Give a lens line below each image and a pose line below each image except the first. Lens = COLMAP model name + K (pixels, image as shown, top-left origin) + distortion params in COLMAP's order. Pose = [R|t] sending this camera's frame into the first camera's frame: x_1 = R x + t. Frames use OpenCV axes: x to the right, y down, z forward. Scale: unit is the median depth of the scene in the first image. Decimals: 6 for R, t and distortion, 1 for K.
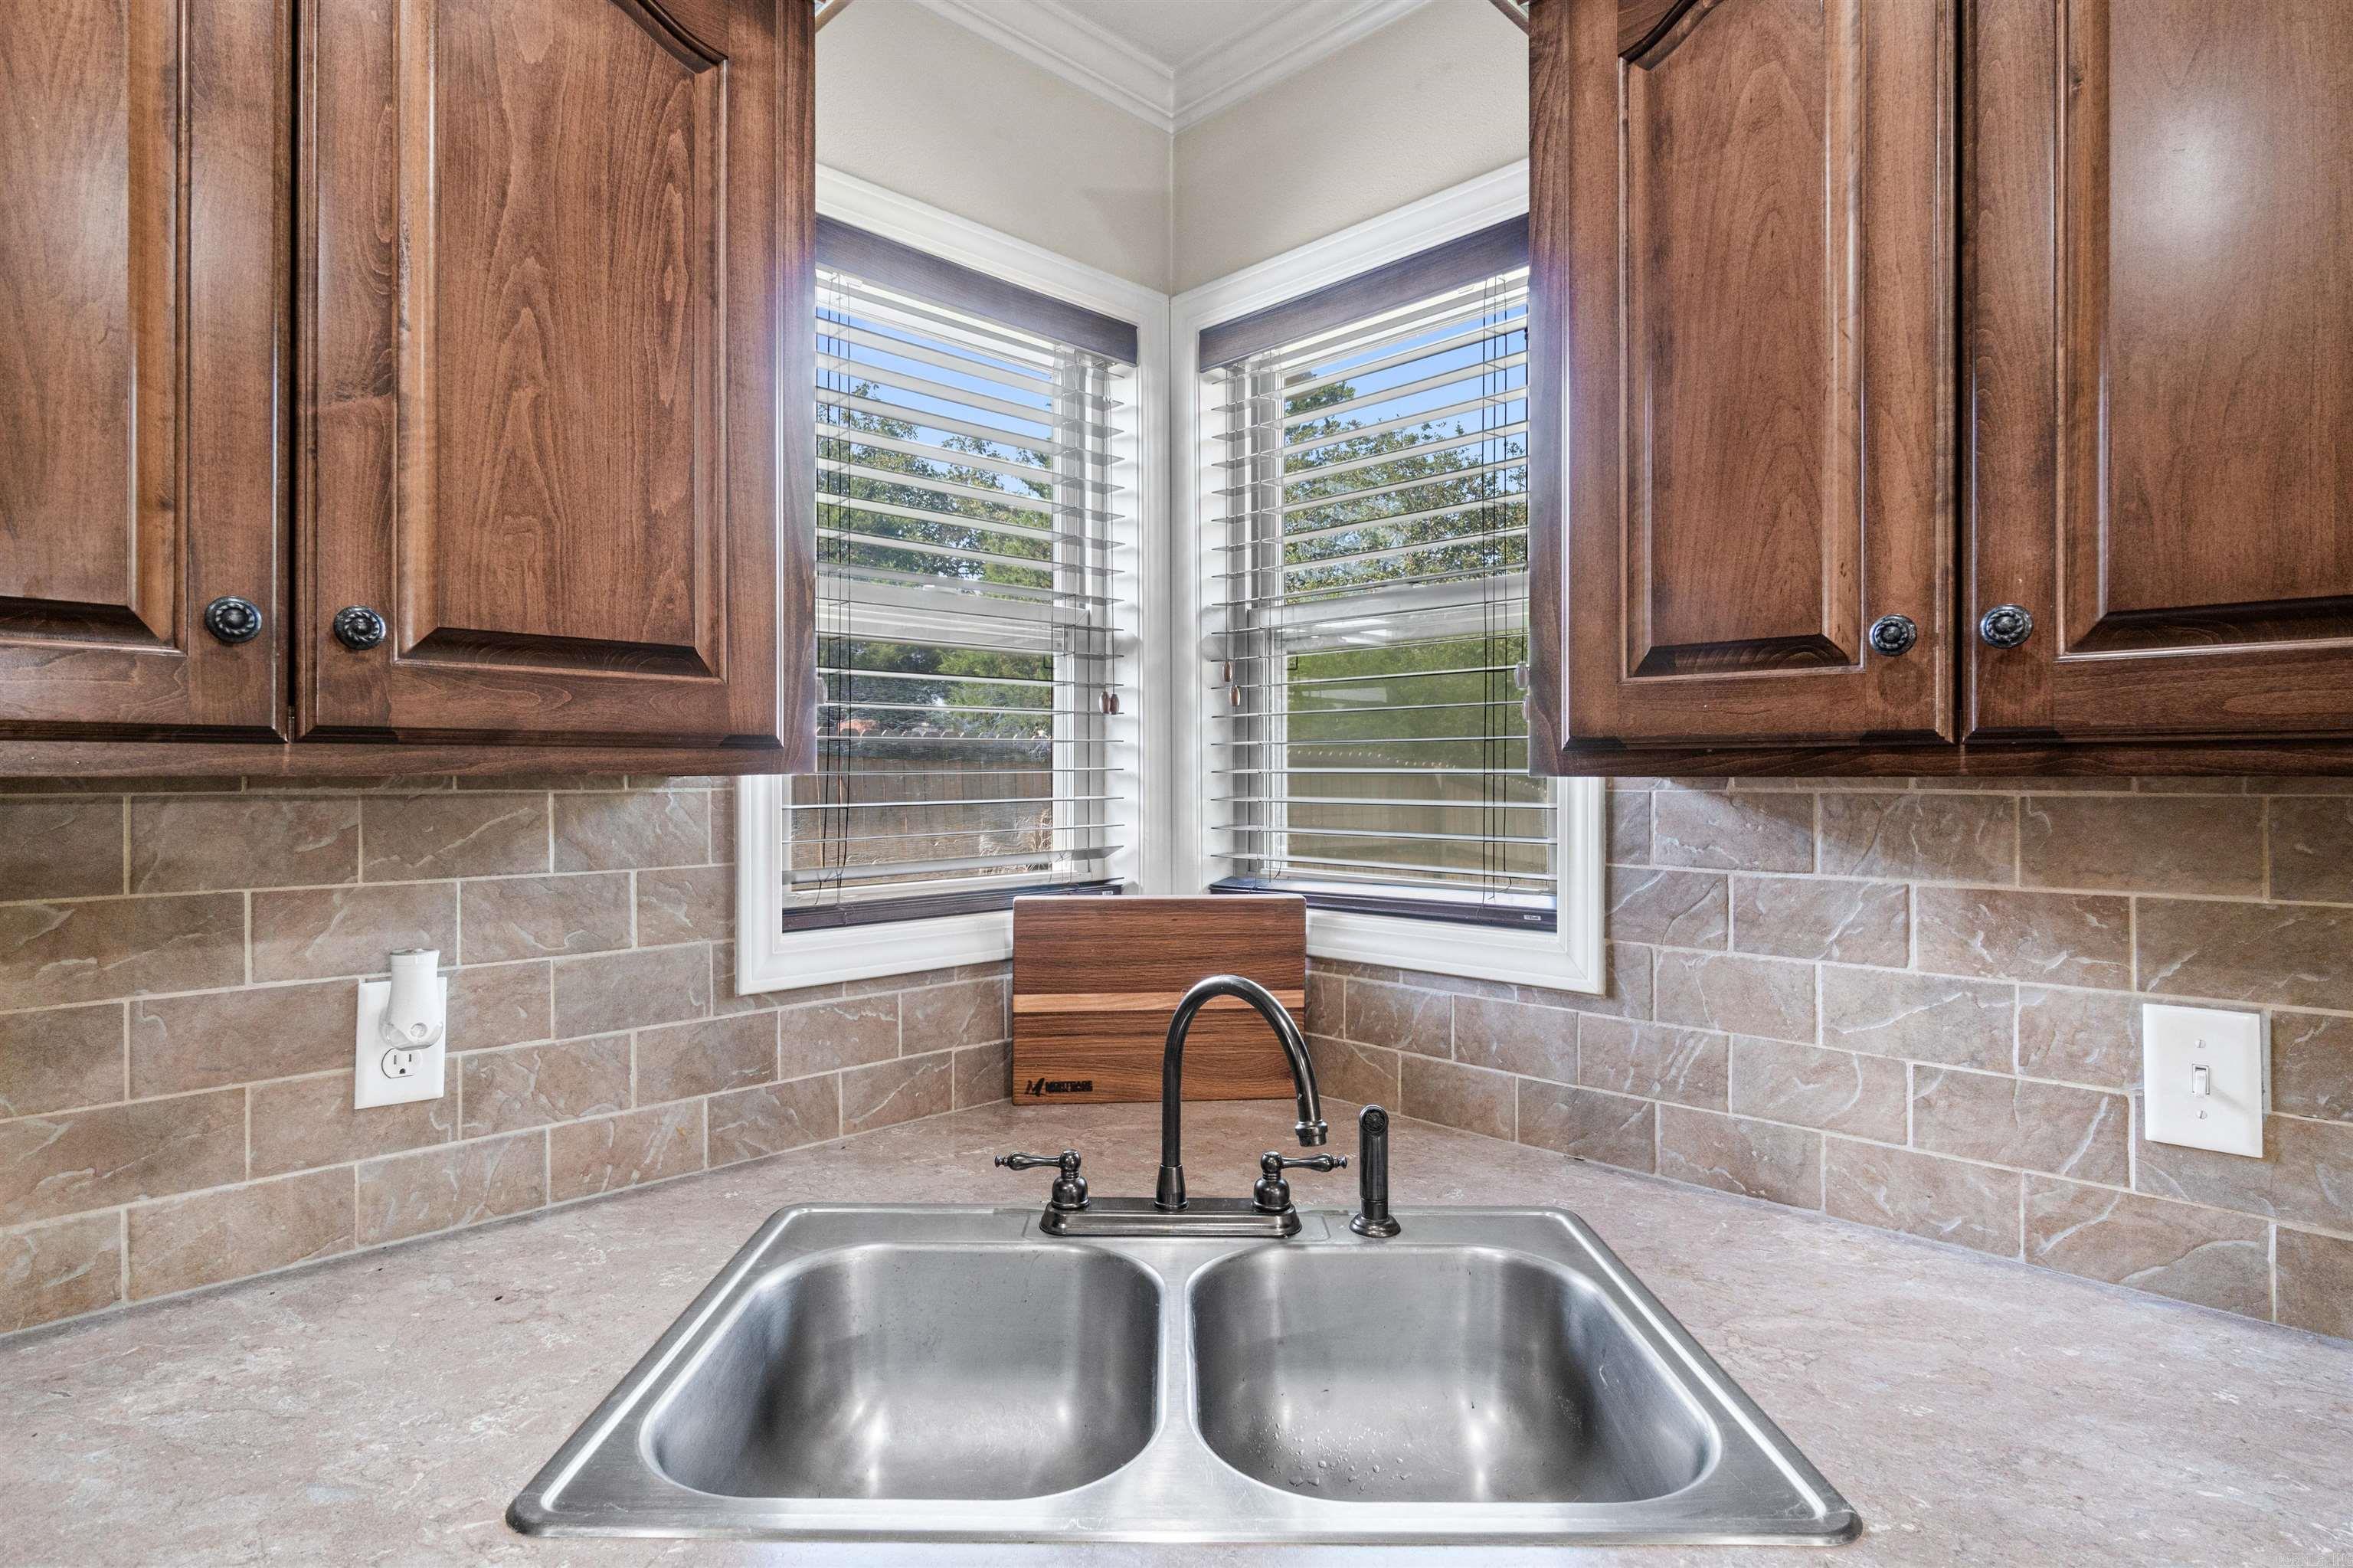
lens RADIAL K [[1205.8, 0, 1158.5], [0, 1205.8, 782.6], [0, 0, 1]] dist [-0.006825, 0.004807]
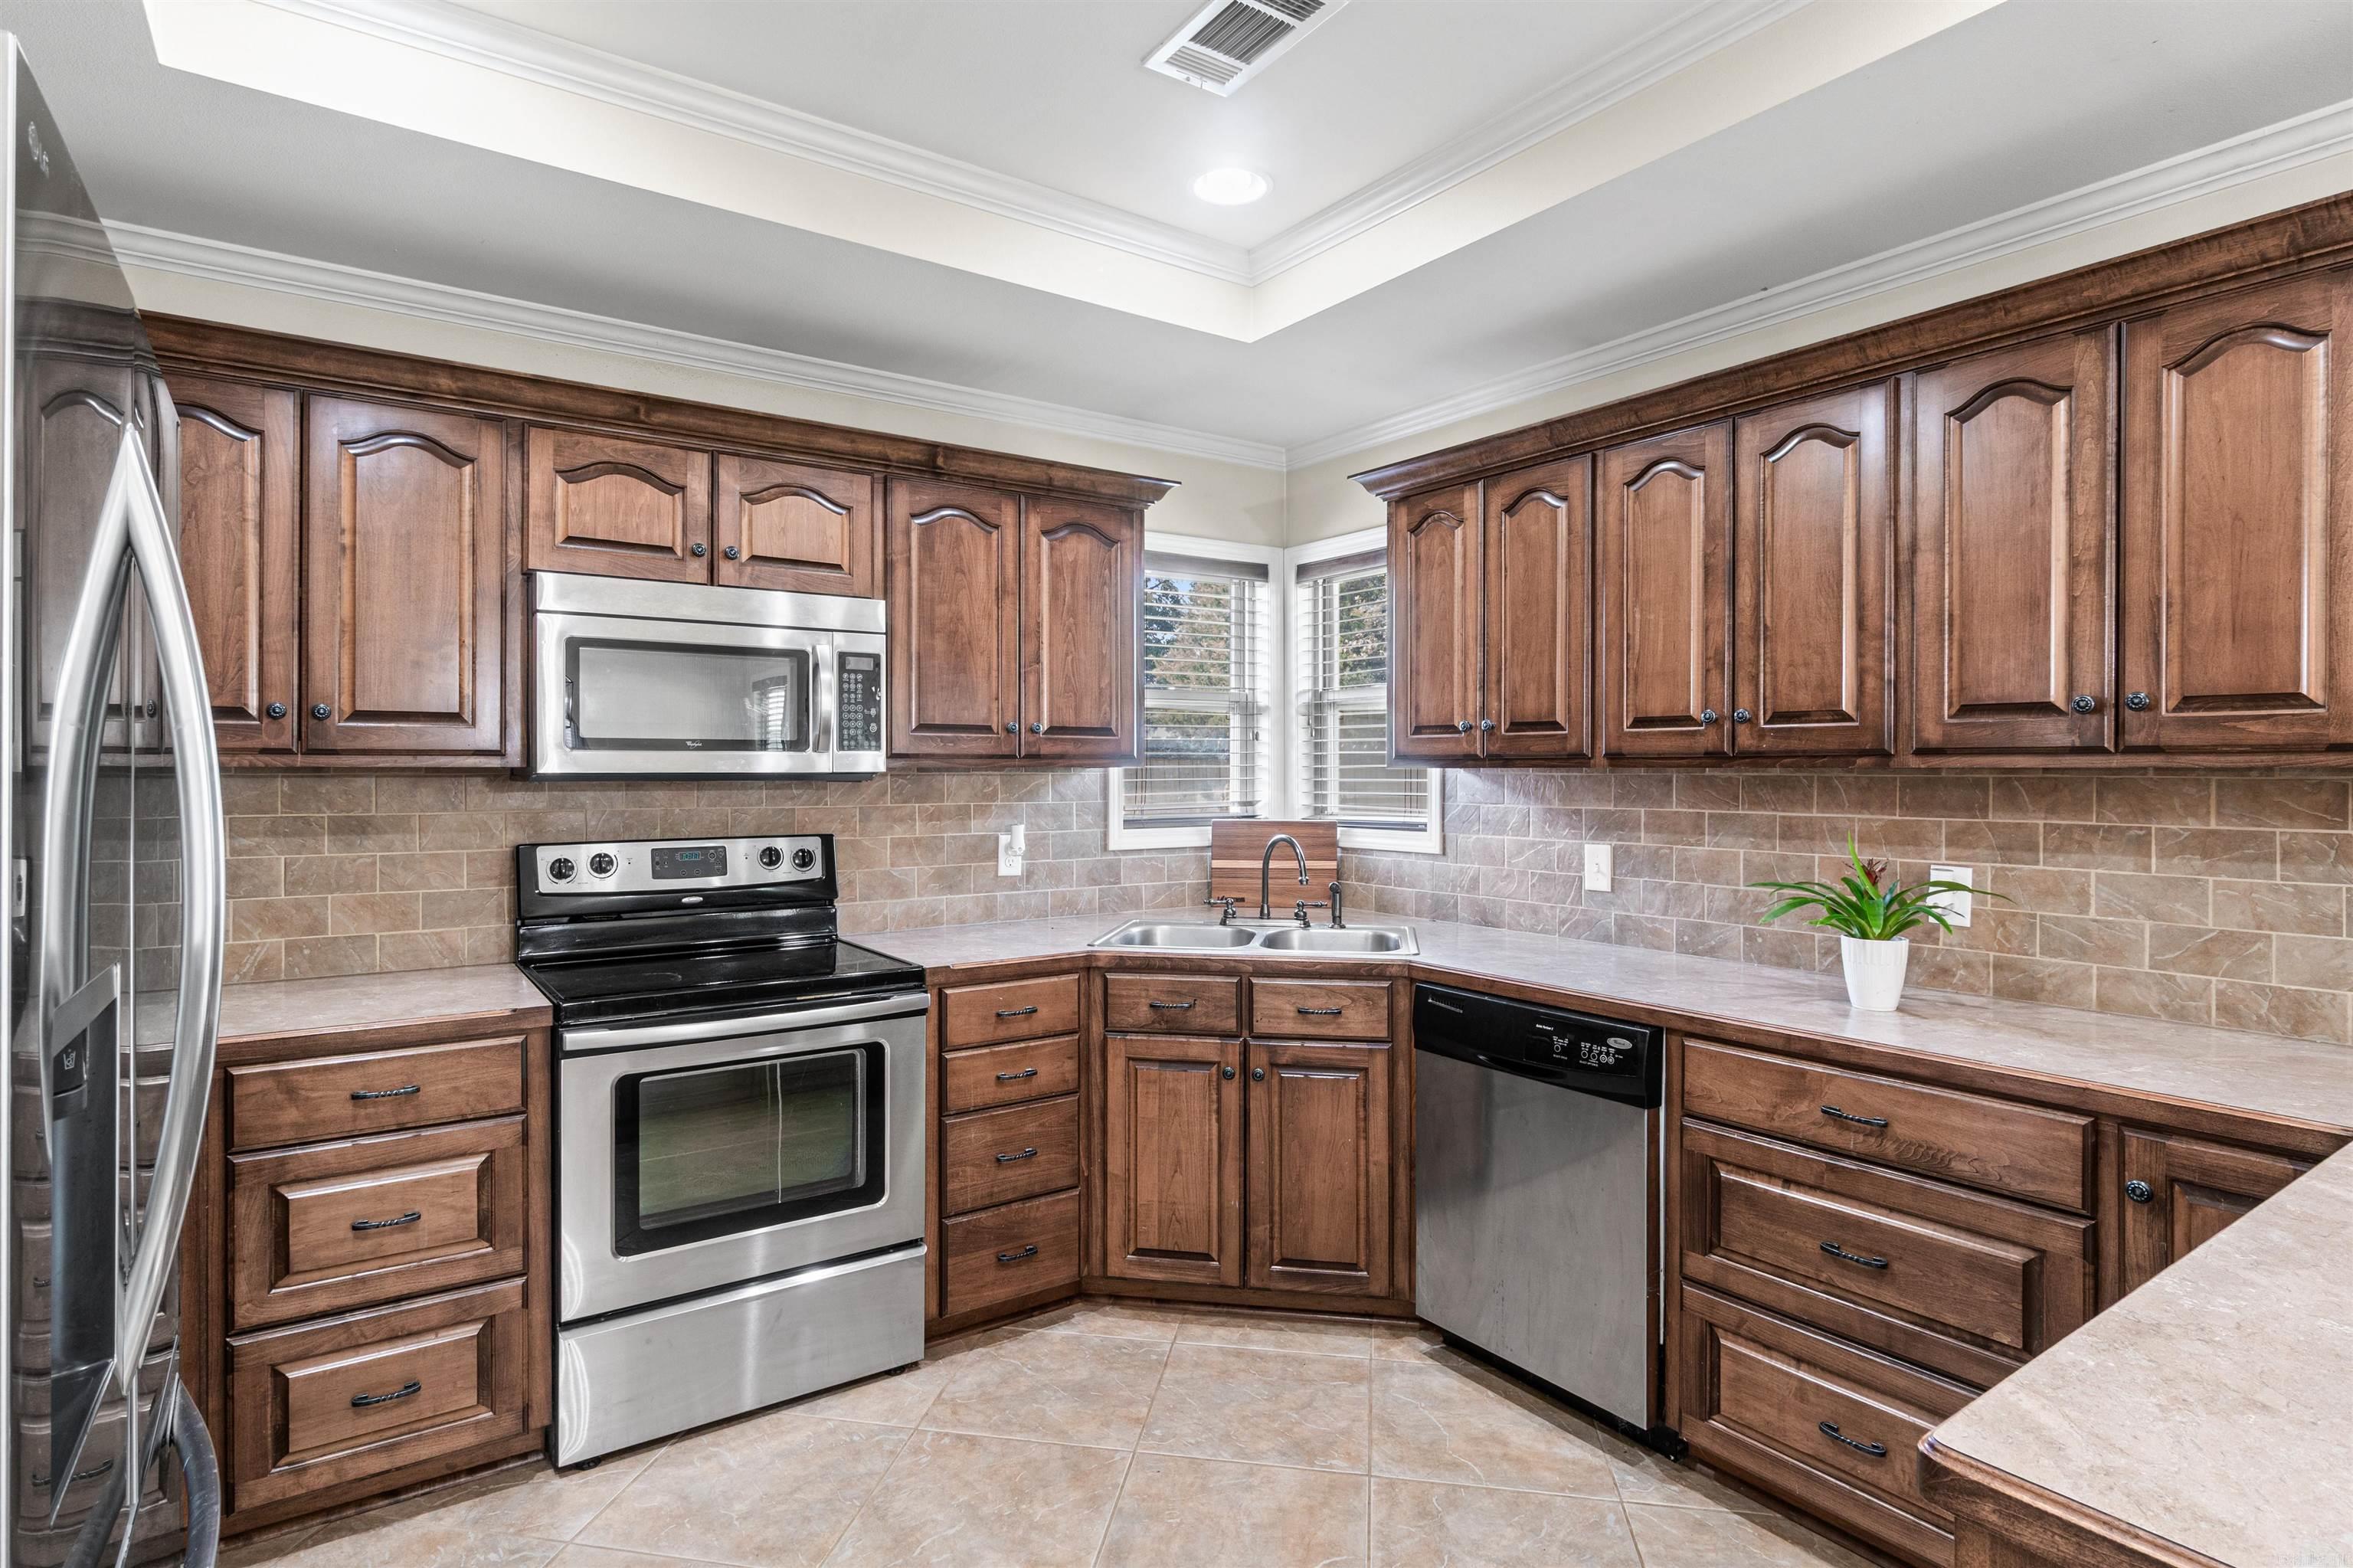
lens RADIAL K [[1205.8, 0, 1170.7], [0, 1205.8, 773.9], [0, 0, 1]] dist [-0.006825, 0.004807]
pose [[0.986480, 0.001168, -0.163878, 0.246225], [-0.001655, 0.999995, -0.002837, 0.016508], [0.163874, 0.003070, 0.986477, -1.768331]]
